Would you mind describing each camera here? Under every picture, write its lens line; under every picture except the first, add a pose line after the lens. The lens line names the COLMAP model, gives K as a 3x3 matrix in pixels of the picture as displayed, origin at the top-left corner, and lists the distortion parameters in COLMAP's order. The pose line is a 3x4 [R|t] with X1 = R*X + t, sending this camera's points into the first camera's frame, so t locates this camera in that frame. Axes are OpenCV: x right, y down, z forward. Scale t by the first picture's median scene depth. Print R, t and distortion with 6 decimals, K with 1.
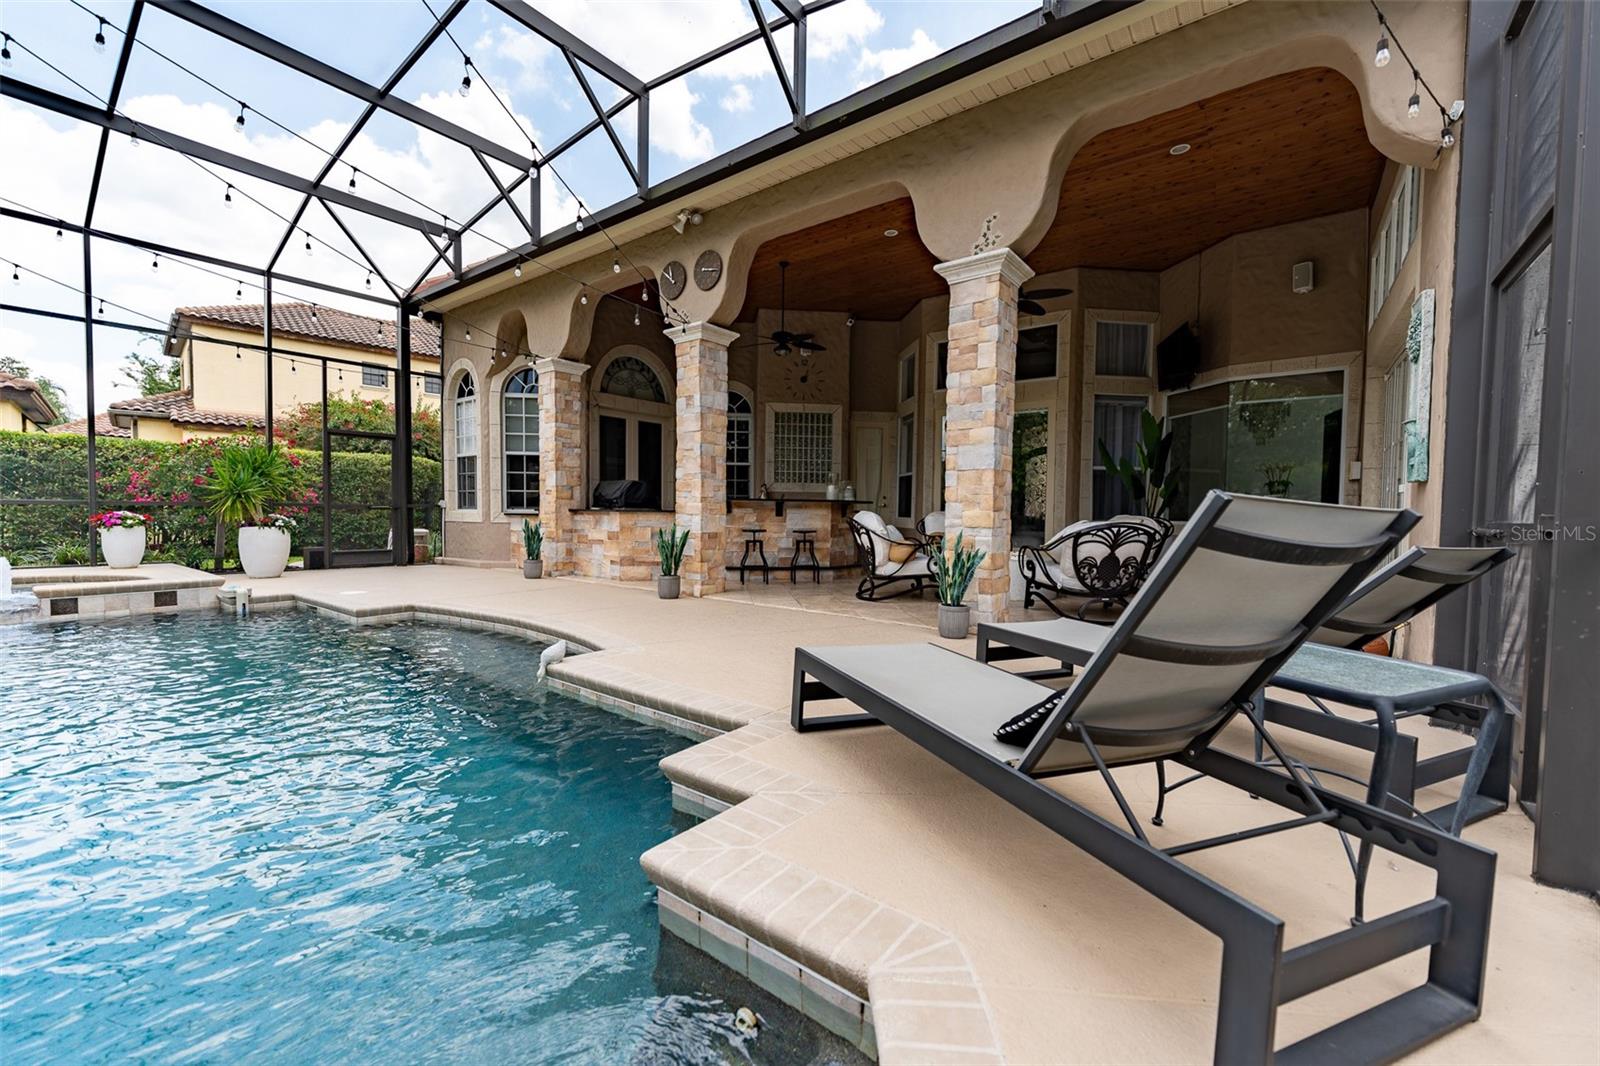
lens RADIAL K [[635.6, 0, 800.0], [0, 635.6, 533.0], [0, 0, 1]] dist [-0.002172, -0.000107]
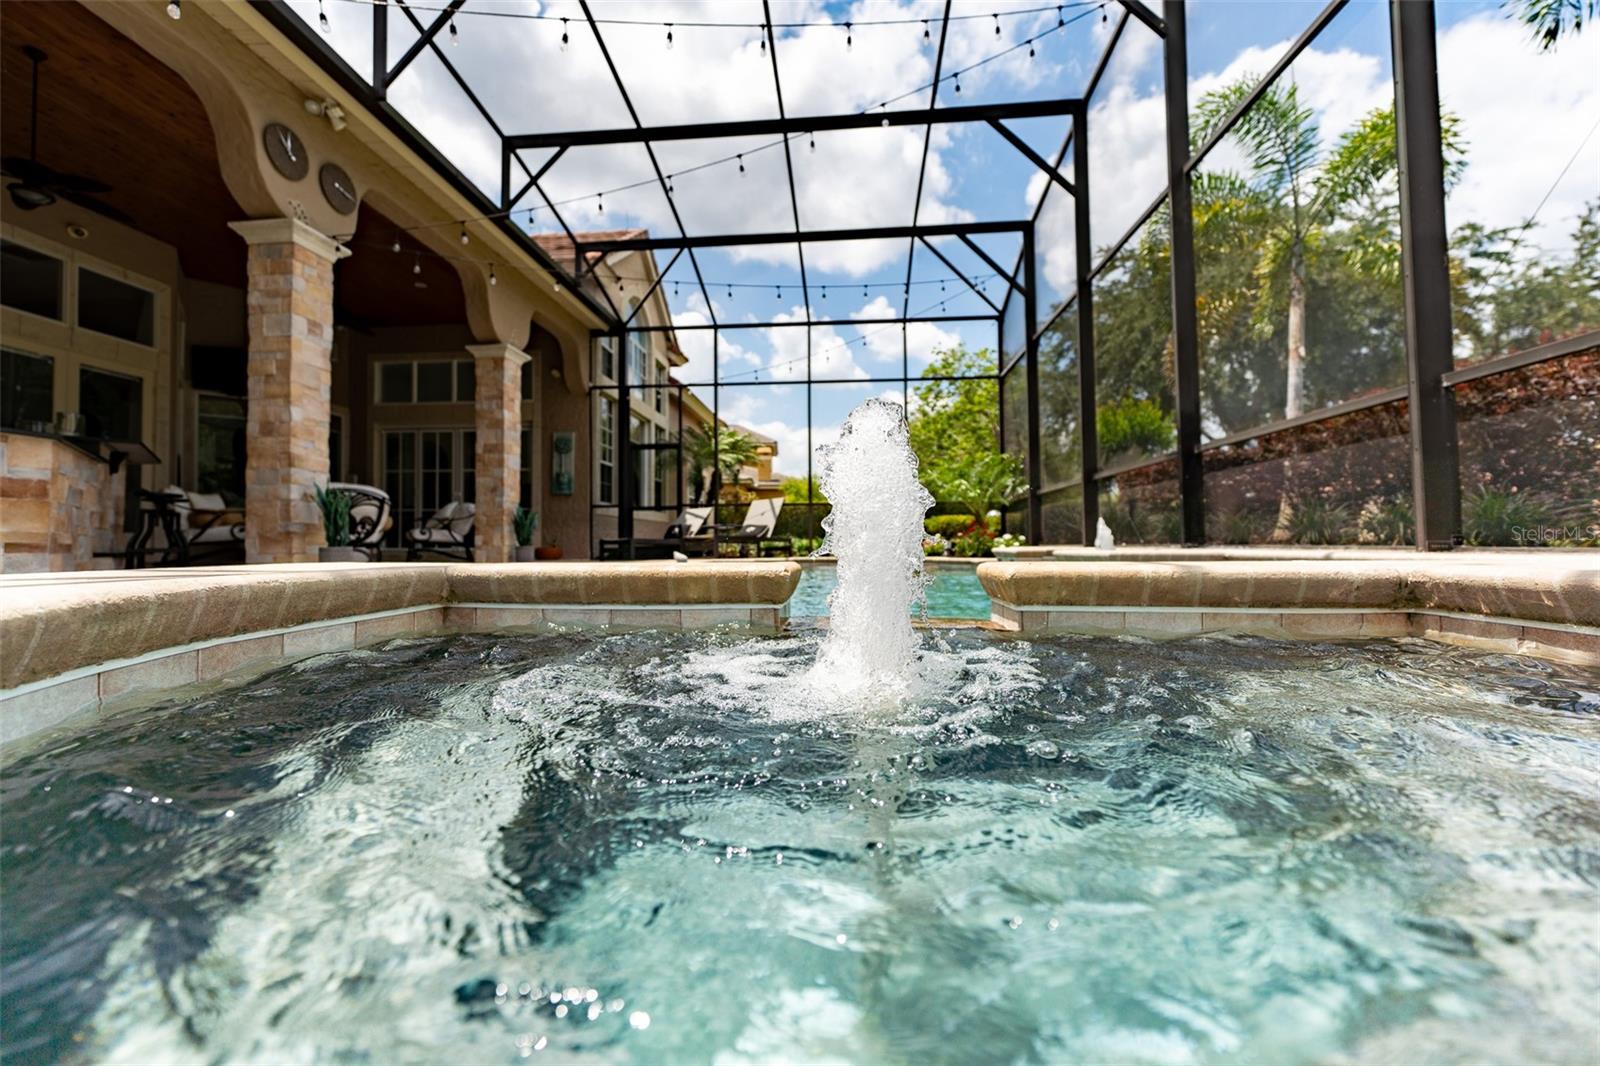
lens RADIAL K [[635.6, 0, 800.0], [0, 635.6, 533.0], [0, 0, 1]] dist [-0.002172, -0.000107]
pose [[-0.542329, 0.006535, 0.840141, -0.886047], [0.029504, 0.999501, 0.011271, 0.042761], [-0.839648, 0.030900, -0.542252, 0.707309]]
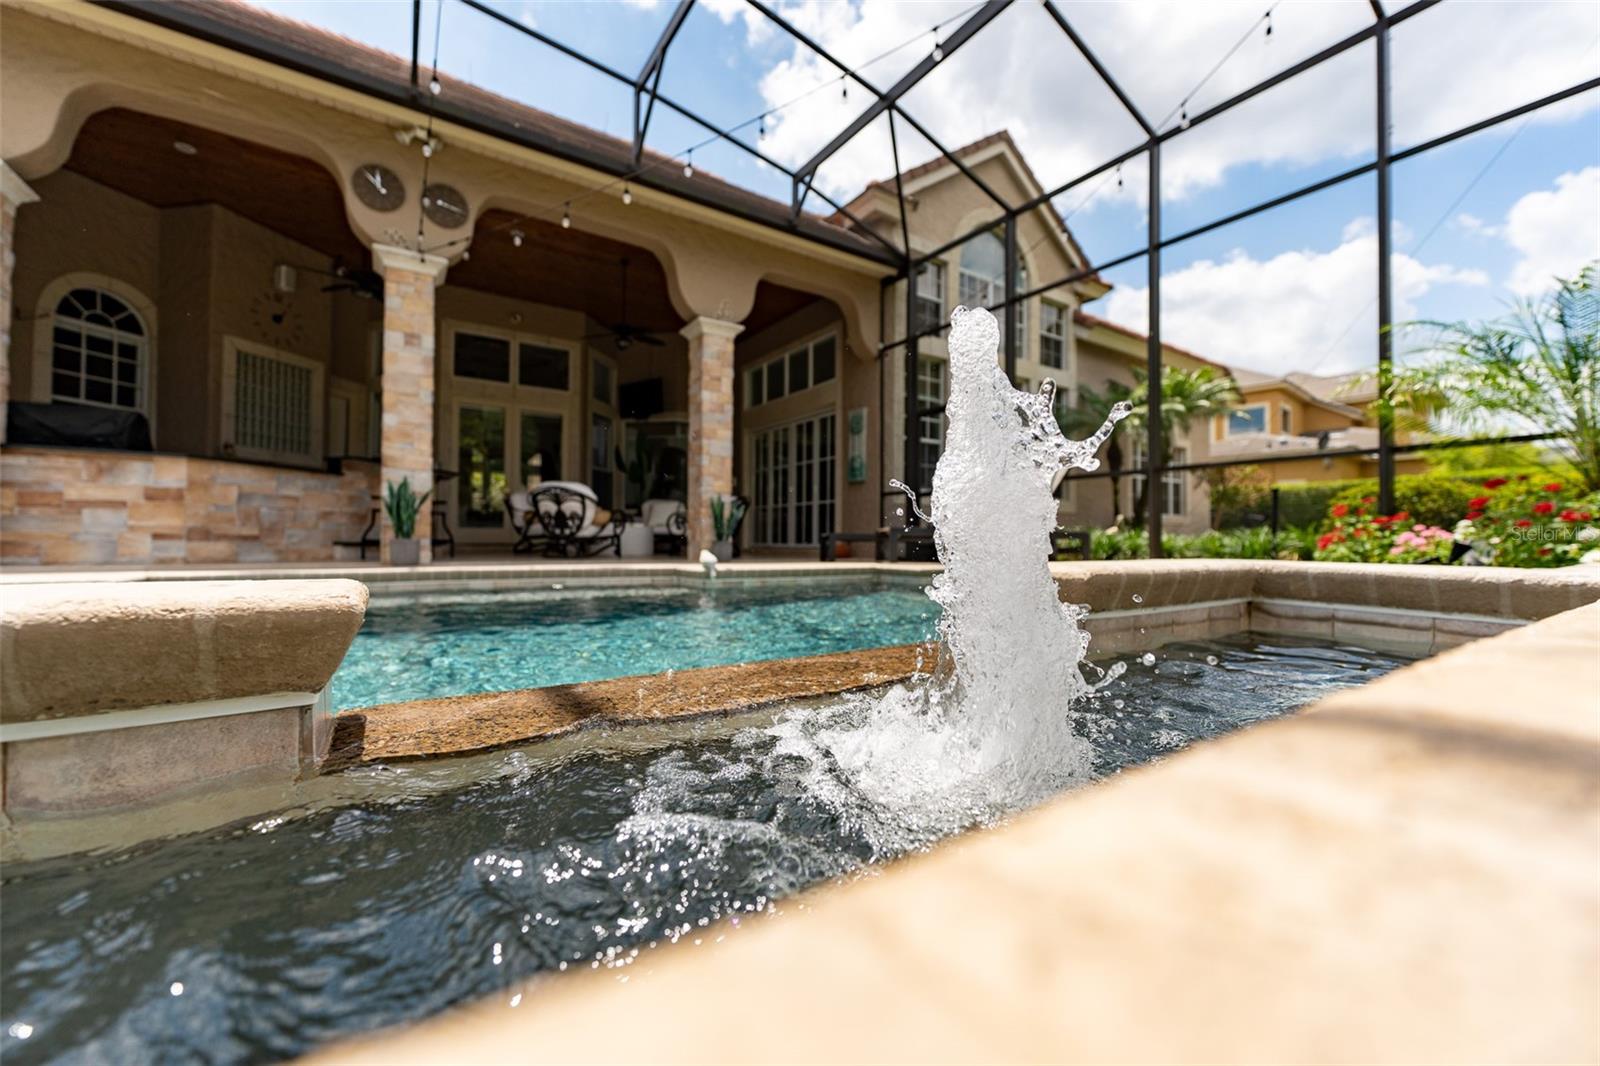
lens RADIAL K [[621.3, 0, 785.1], [0, 621.3, 532.9], [0, 0, 1]] dist [-0.001982, 0.000418]
pose [[0.333138, 0.002102, 0.942876, -0.611157], [0.028163, 0.999529, -0.012179, 0.061557], [-0.942457, 0.030611, 0.332922, 0.187853]]
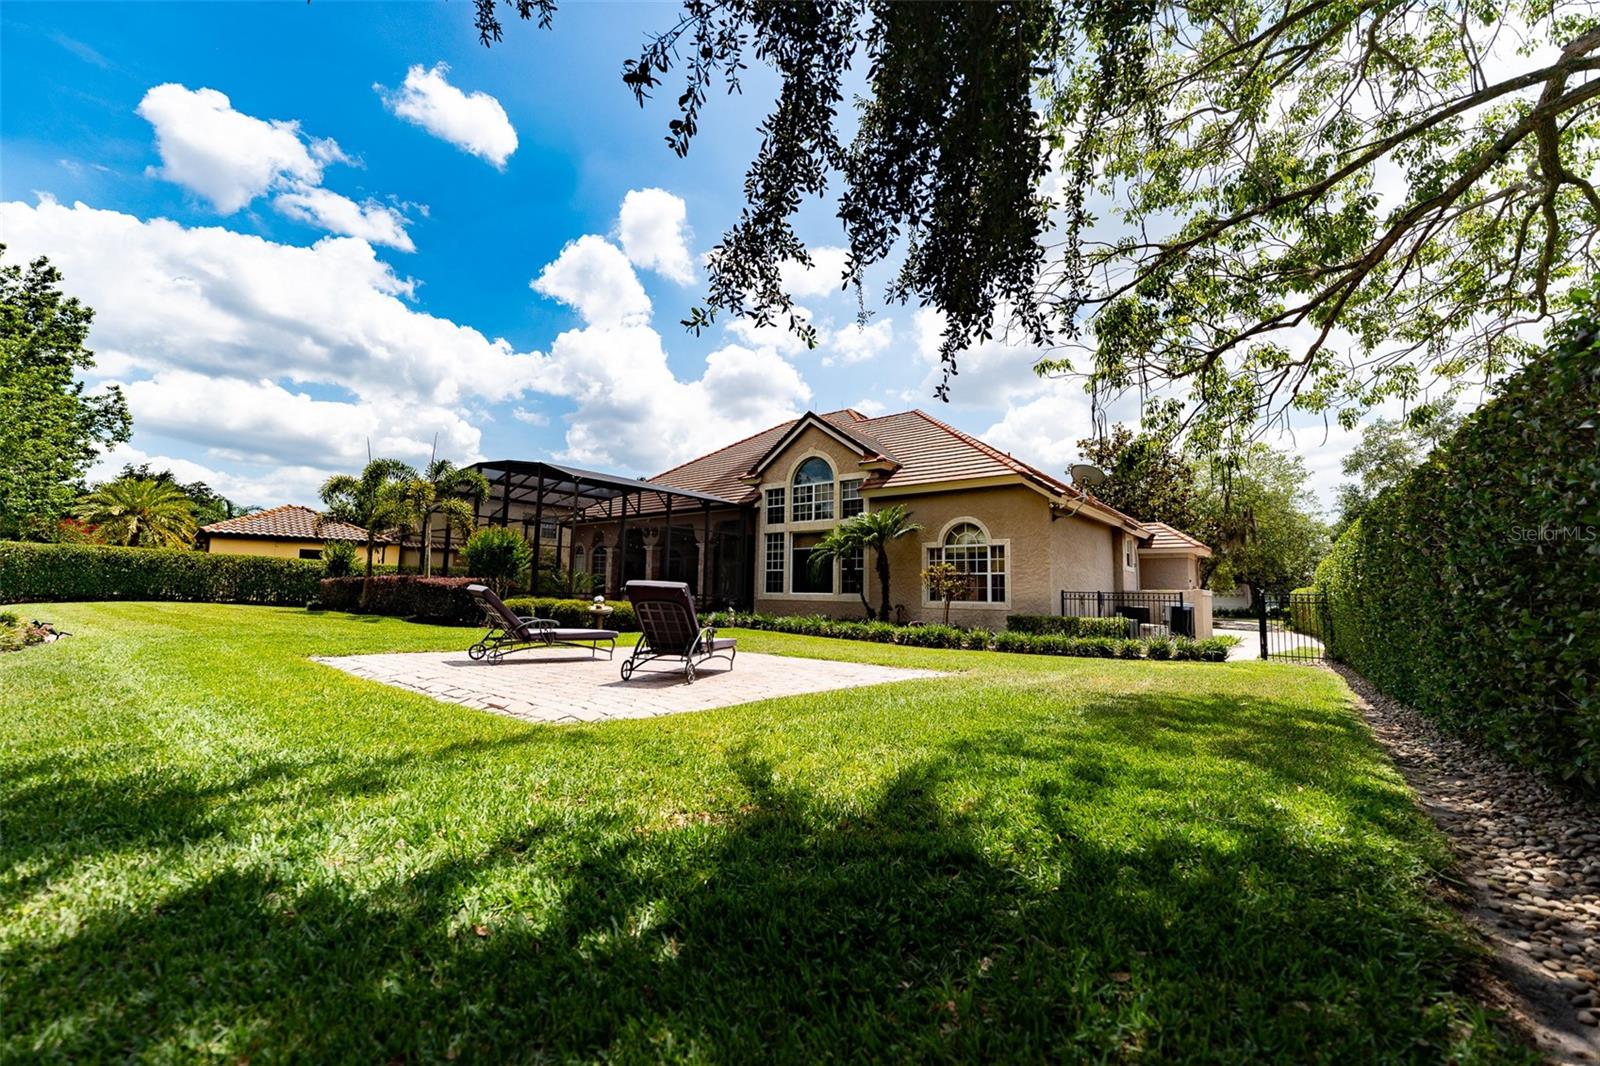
lens RADIAL K [[621.3, 0, 785.1], [0, 621.3, 532.9], [0, 0, 1]] dist [-0.001982, 0.000418]
pose [[0.999773, 0.001810, -0.021236, 0.556522], [-0.004589, 0.991294, -0.131589, 0.067394], [0.020813, 0.131656, 0.991077, -2.063220]]
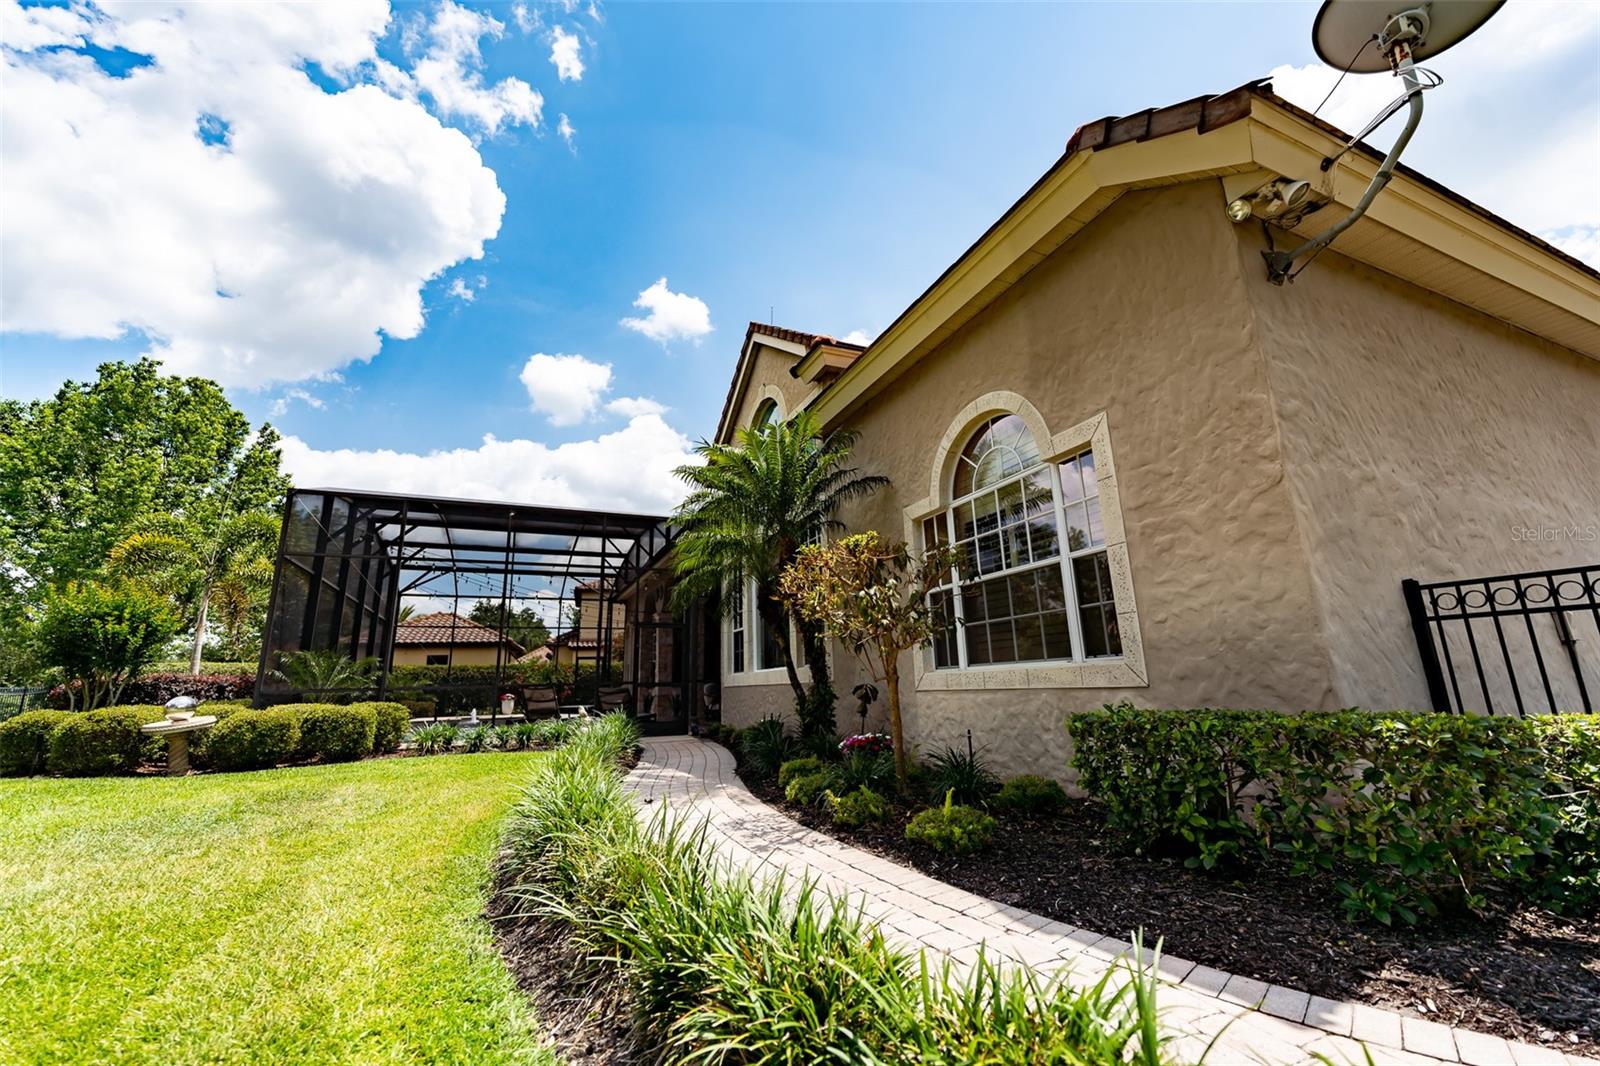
lens RADIAL K [[621.3, 0, 785.1], [0, 621.3, 532.9], [0, 0, 1]] dist [-0.001982, 0.000418]
pose [[0.871671, -0.154719, -0.465028, 1.163631], [0.024636, 0.961494, -0.273719, 0.056095], [0.489472, 0.227137, 0.841918, -0.749086]]
